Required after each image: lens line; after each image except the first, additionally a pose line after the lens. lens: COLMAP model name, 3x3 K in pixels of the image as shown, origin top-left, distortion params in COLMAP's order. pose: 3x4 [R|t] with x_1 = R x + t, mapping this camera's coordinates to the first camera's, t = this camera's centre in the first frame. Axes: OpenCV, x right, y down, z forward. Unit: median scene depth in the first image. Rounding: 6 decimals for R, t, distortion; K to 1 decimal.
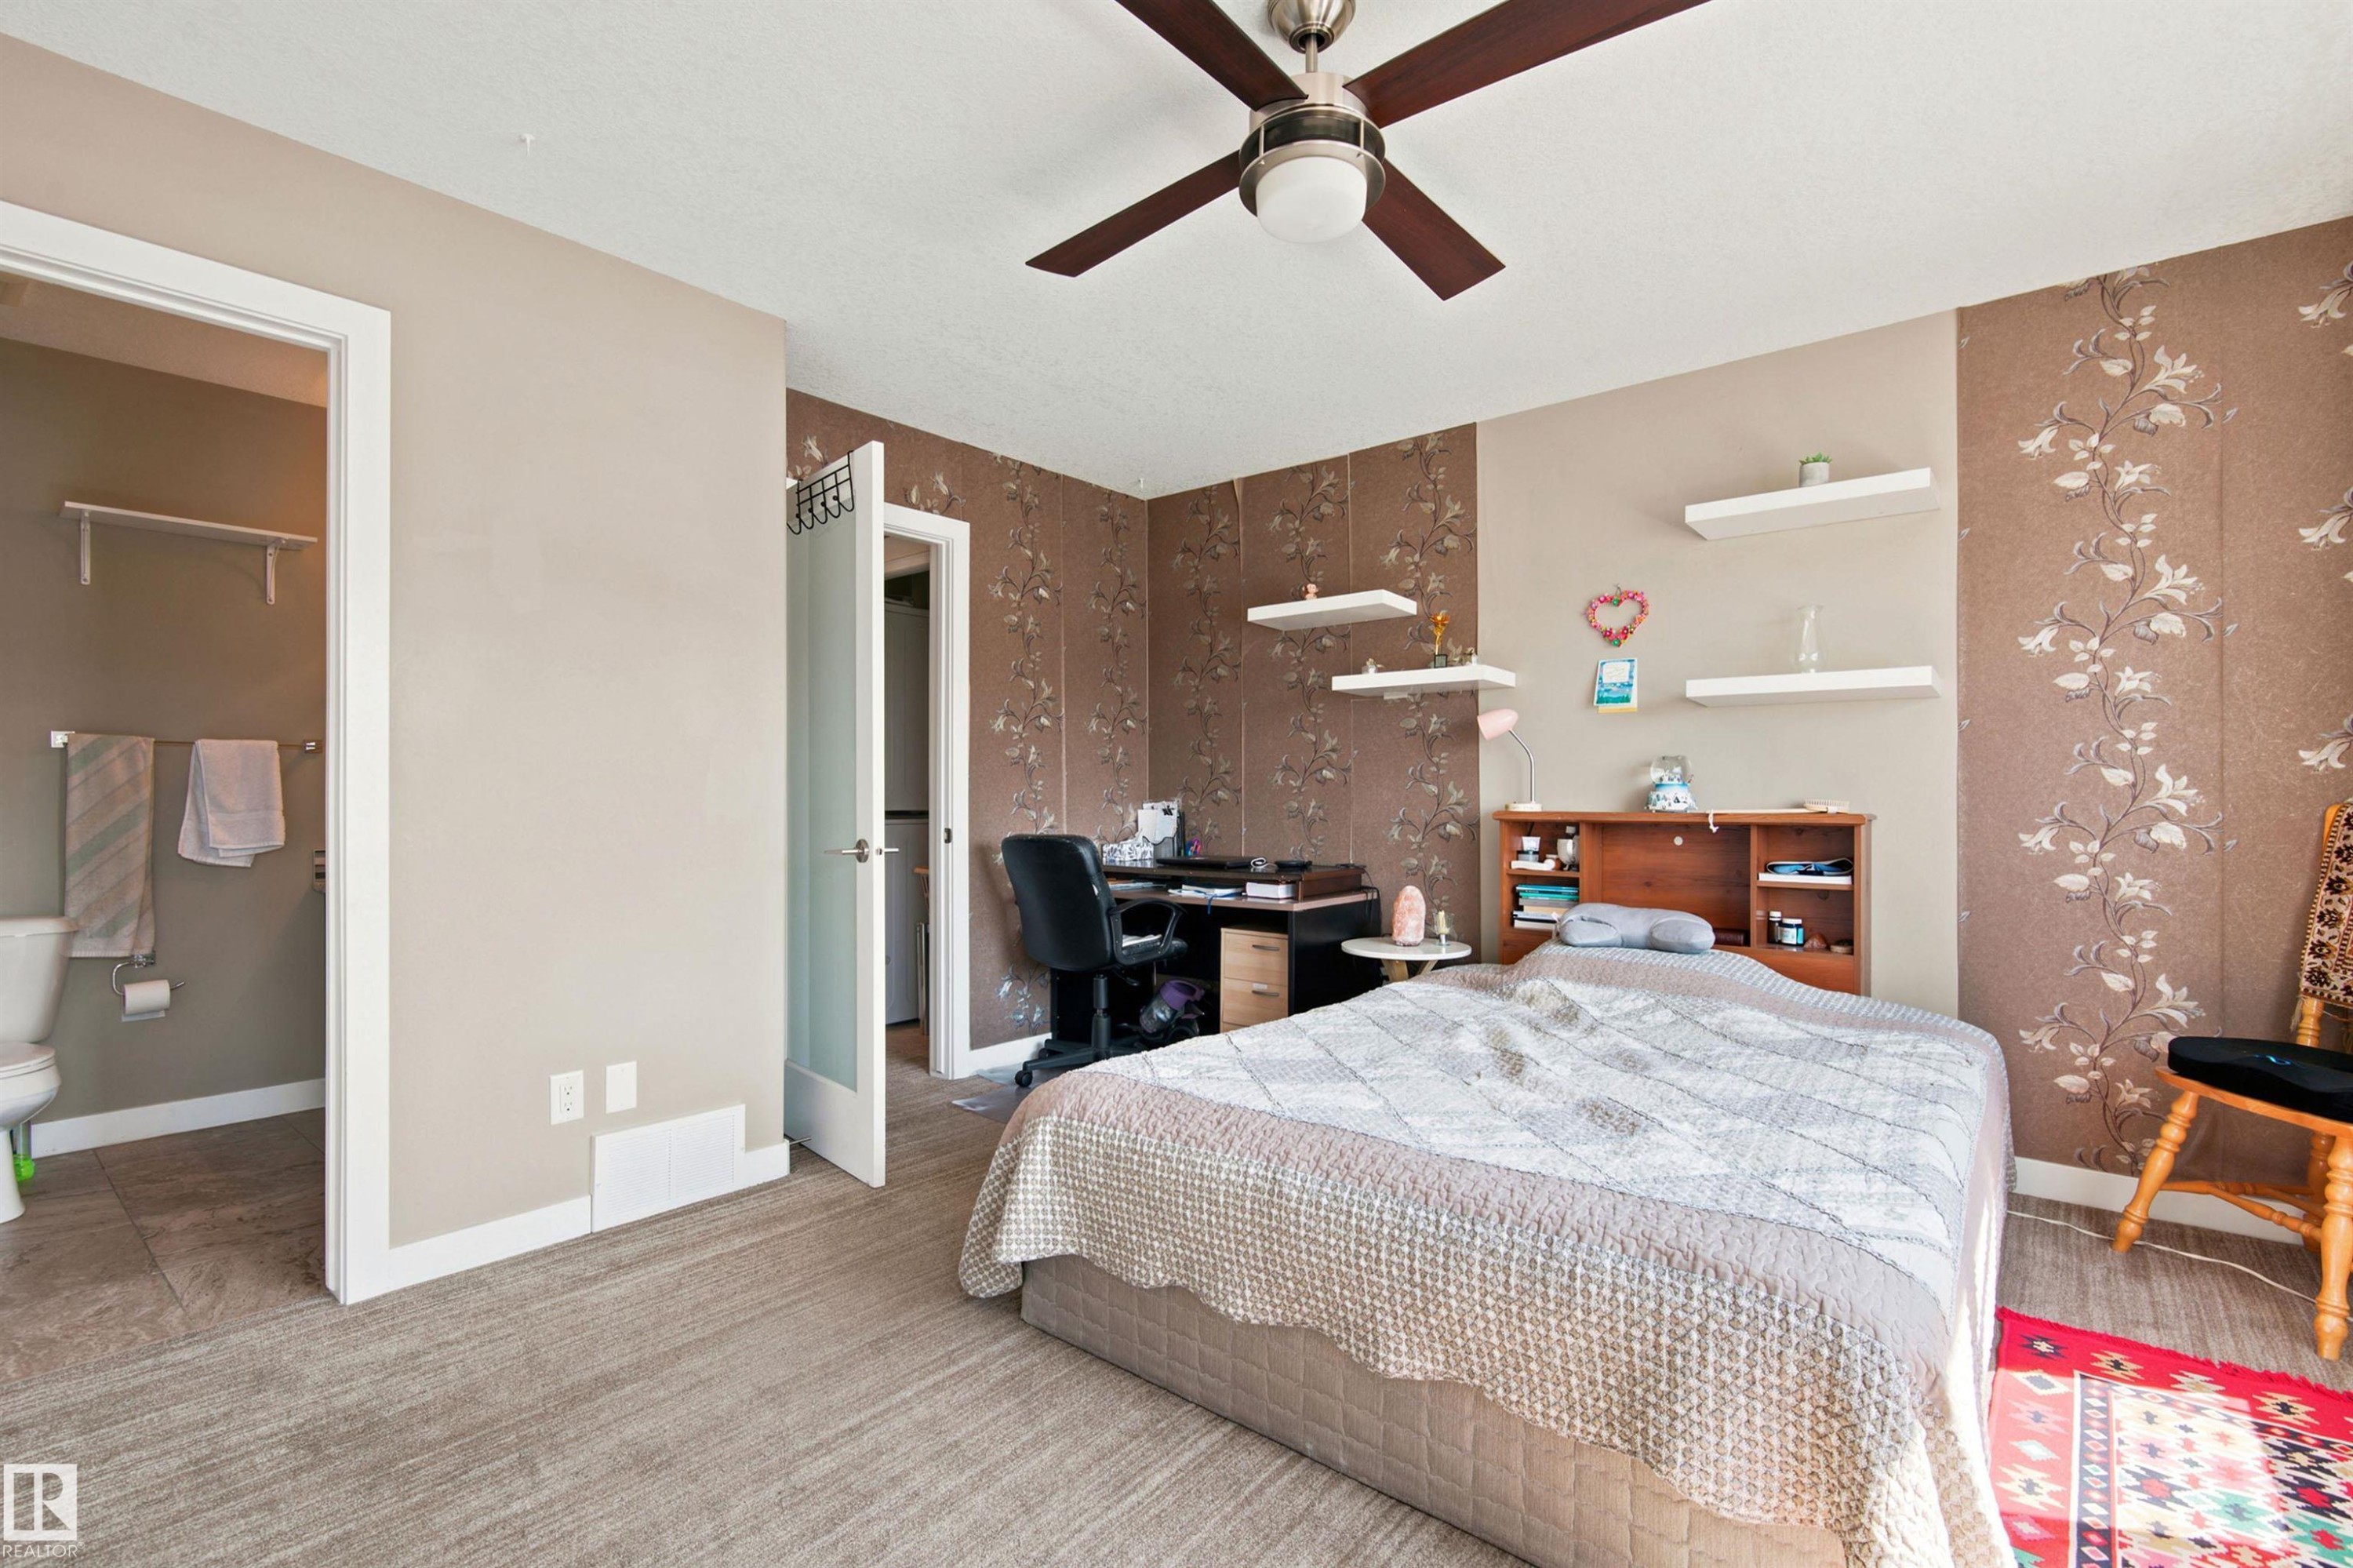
lens RADIAL K [[1080.2, 0, 1180.2], [0, 1080.2, 792.5], [0, 0, 1]] dist [0.000614, 0.000086]
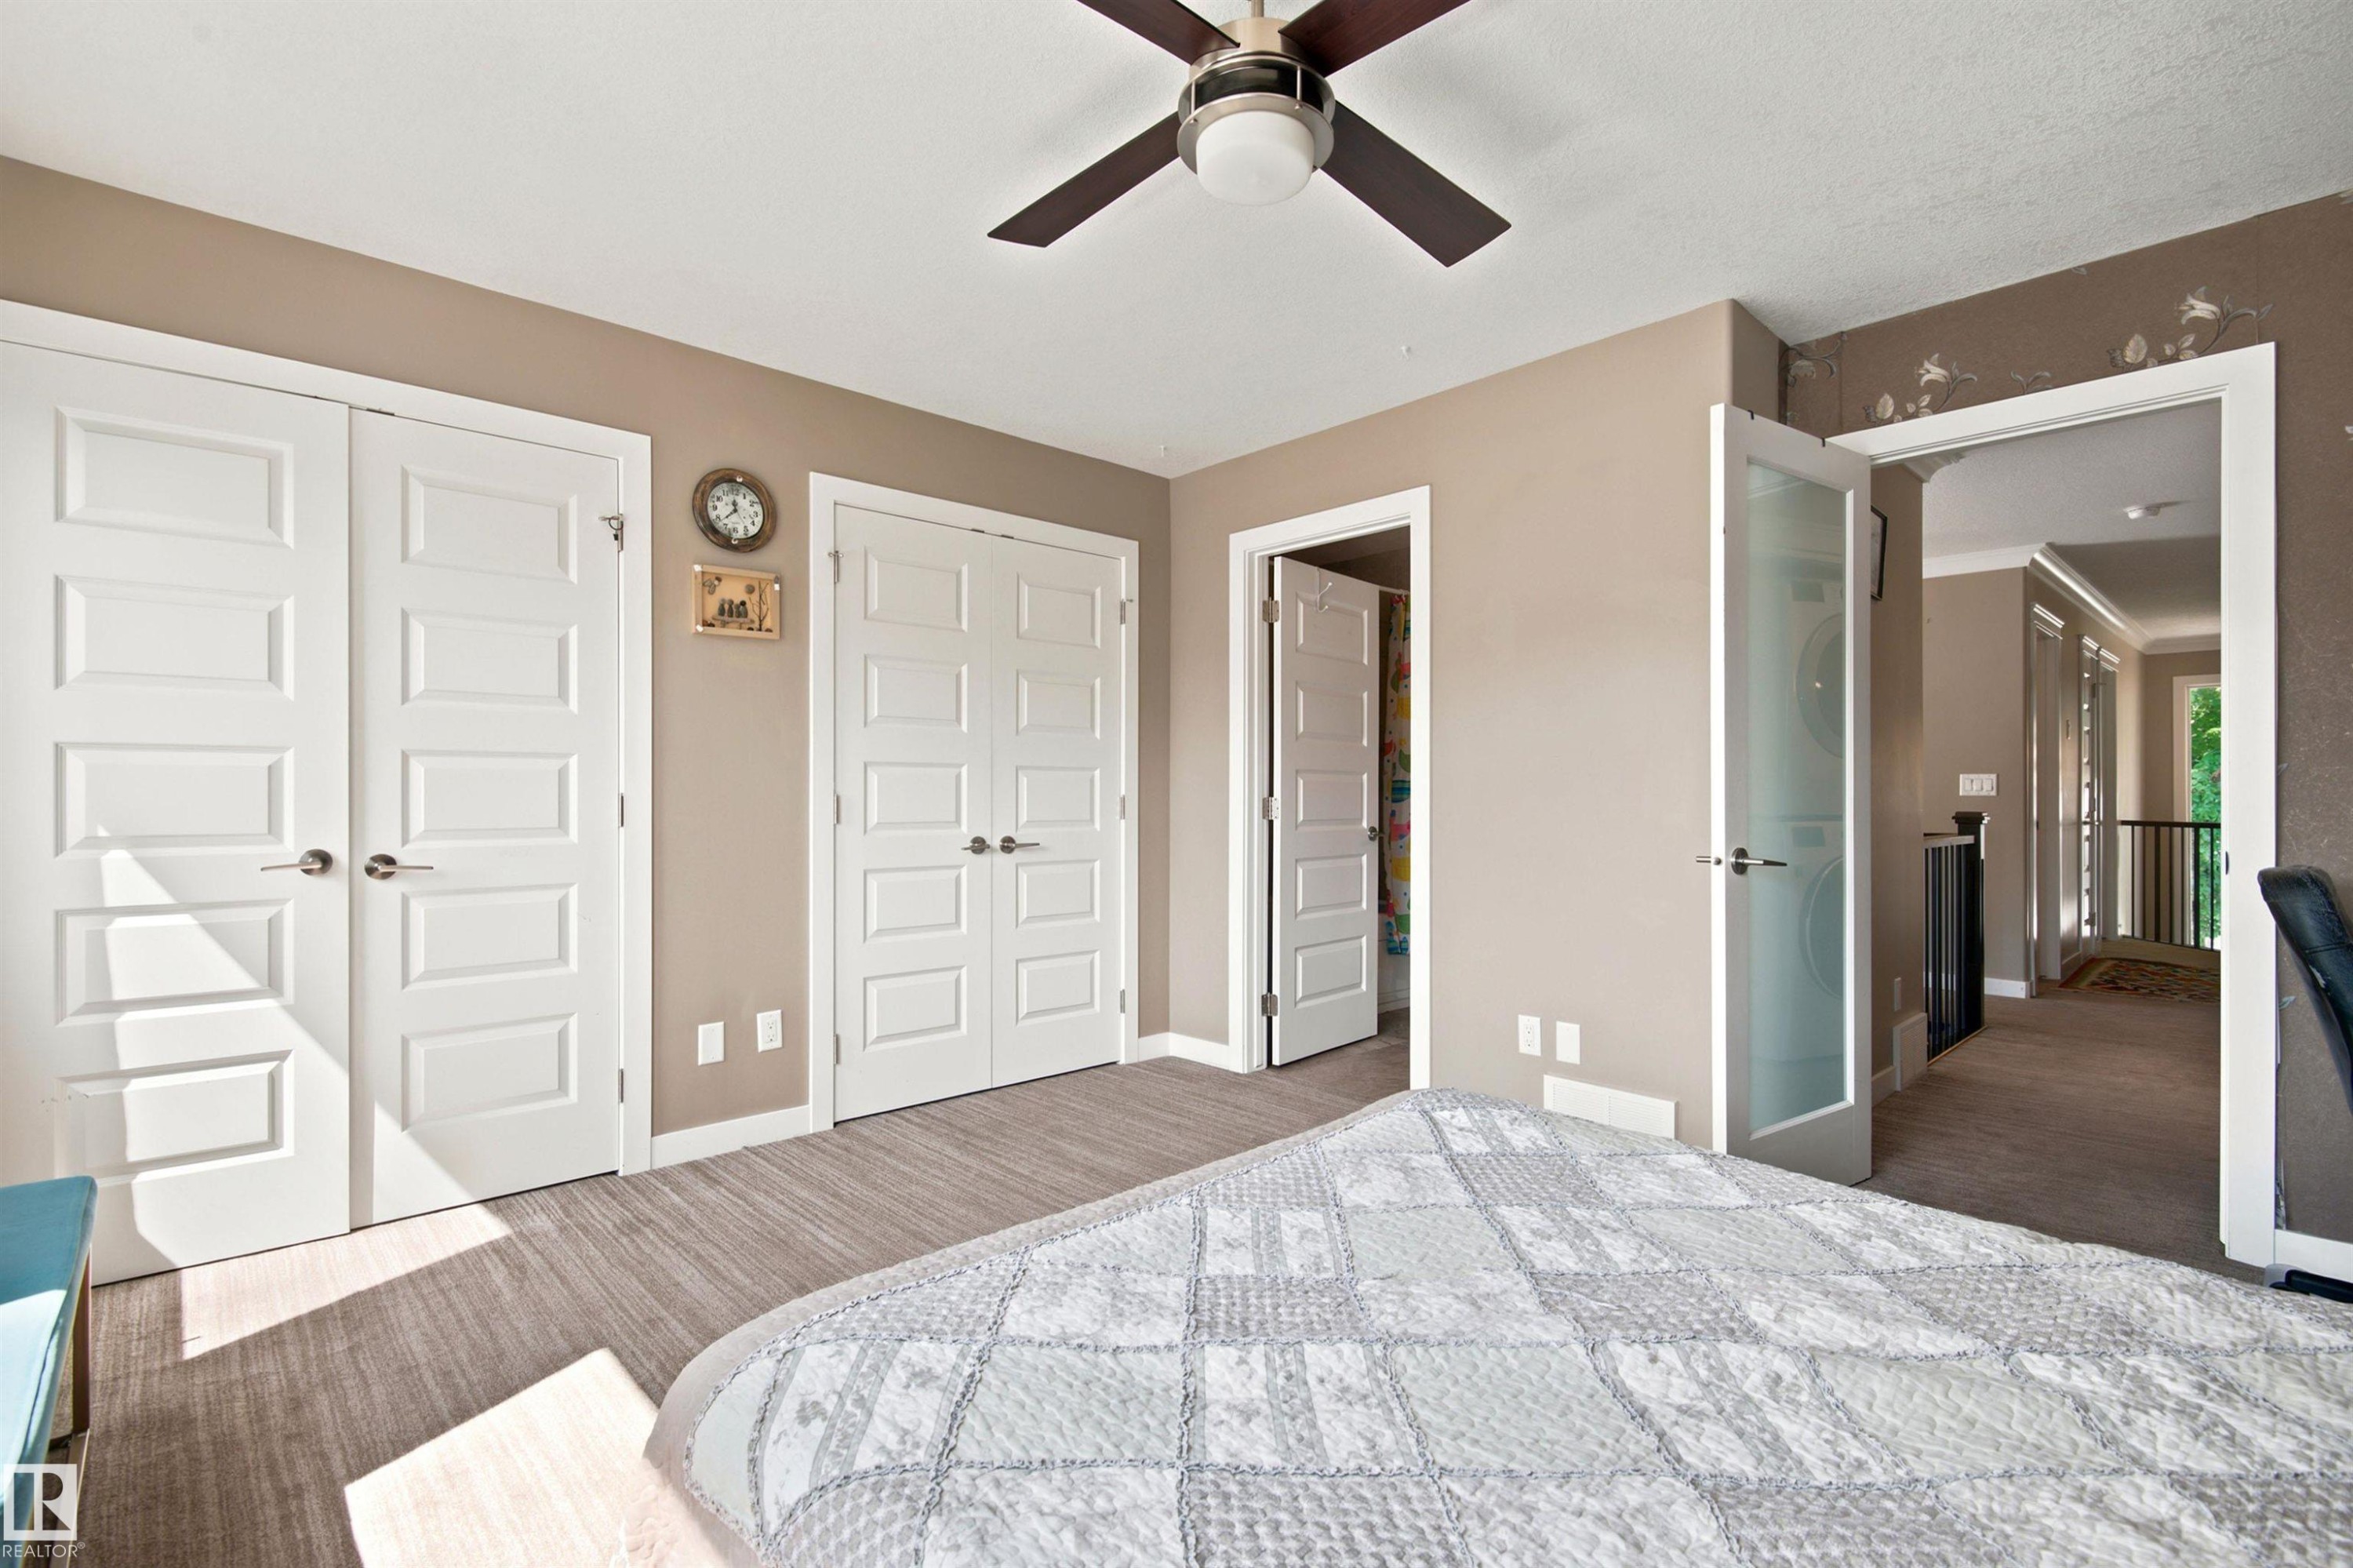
lens RADIAL K [[1080.2, 0, 1181.0], [0, 1080.2, 793.9], [0, 0, 1]] dist [0.000614, 0.000086]
pose [[-0.128181, -0.005449, -0.991736, 0.734639], [0.003961, 0.999974, -0.006007, 0.003124], [0.991743, -0.004699, -0.128156, 0.742765]]
